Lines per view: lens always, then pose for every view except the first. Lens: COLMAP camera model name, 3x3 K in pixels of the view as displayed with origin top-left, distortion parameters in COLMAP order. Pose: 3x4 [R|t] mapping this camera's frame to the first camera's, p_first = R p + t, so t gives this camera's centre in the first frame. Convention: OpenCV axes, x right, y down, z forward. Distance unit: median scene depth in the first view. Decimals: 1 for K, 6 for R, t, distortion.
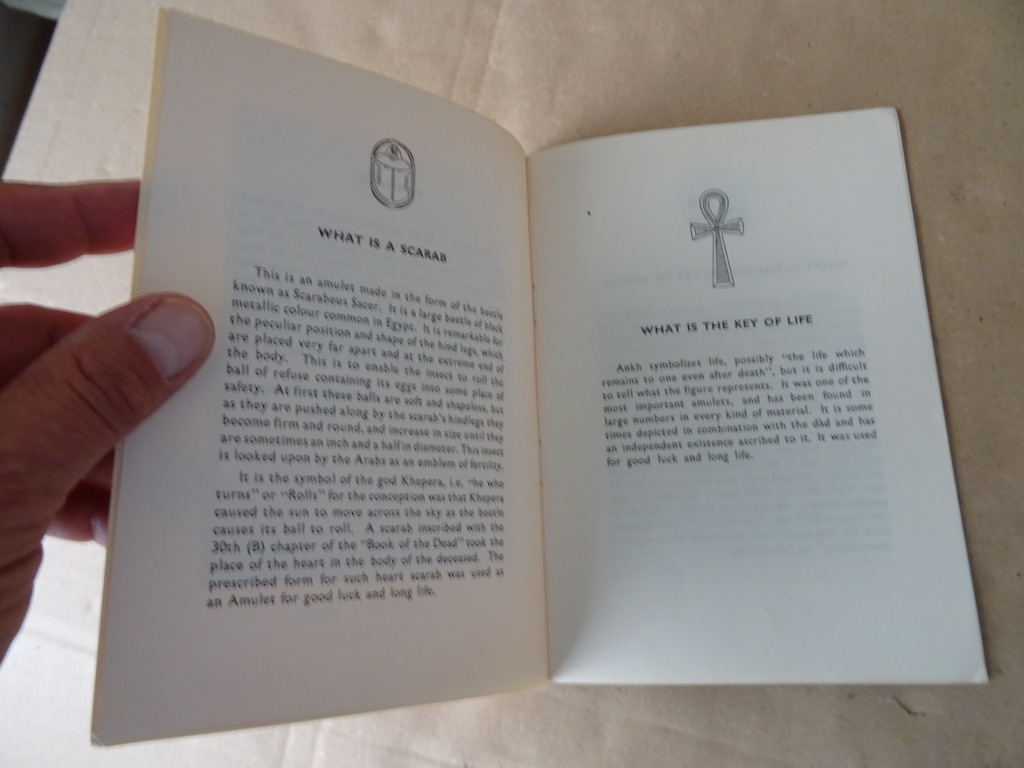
lens RADIAL K [[732.2, 0, 524.3], [0, 732.2, 386.9], [0, 0, 1]] dist [-0.004269, -0.019480]
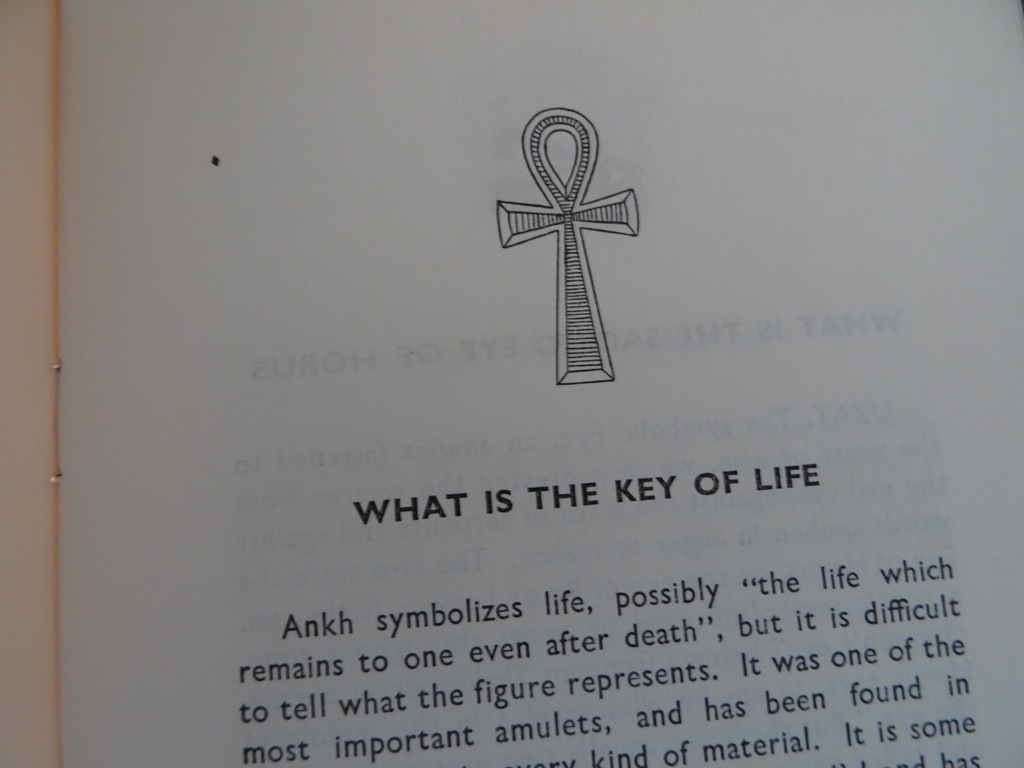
lens RADIAL K [[732.2, 0, 506.7], [0, 732.2, 384.6], [0, 0, 1]] dist [-0.004269, -0.019480]
pose [[0.987442, -0.017024, 0.157061, 0.181377], [0.005648, 0.997346, 0.072592, -0.165873], [-0.157880, -0.070793, 0.984917, 0.665773]]
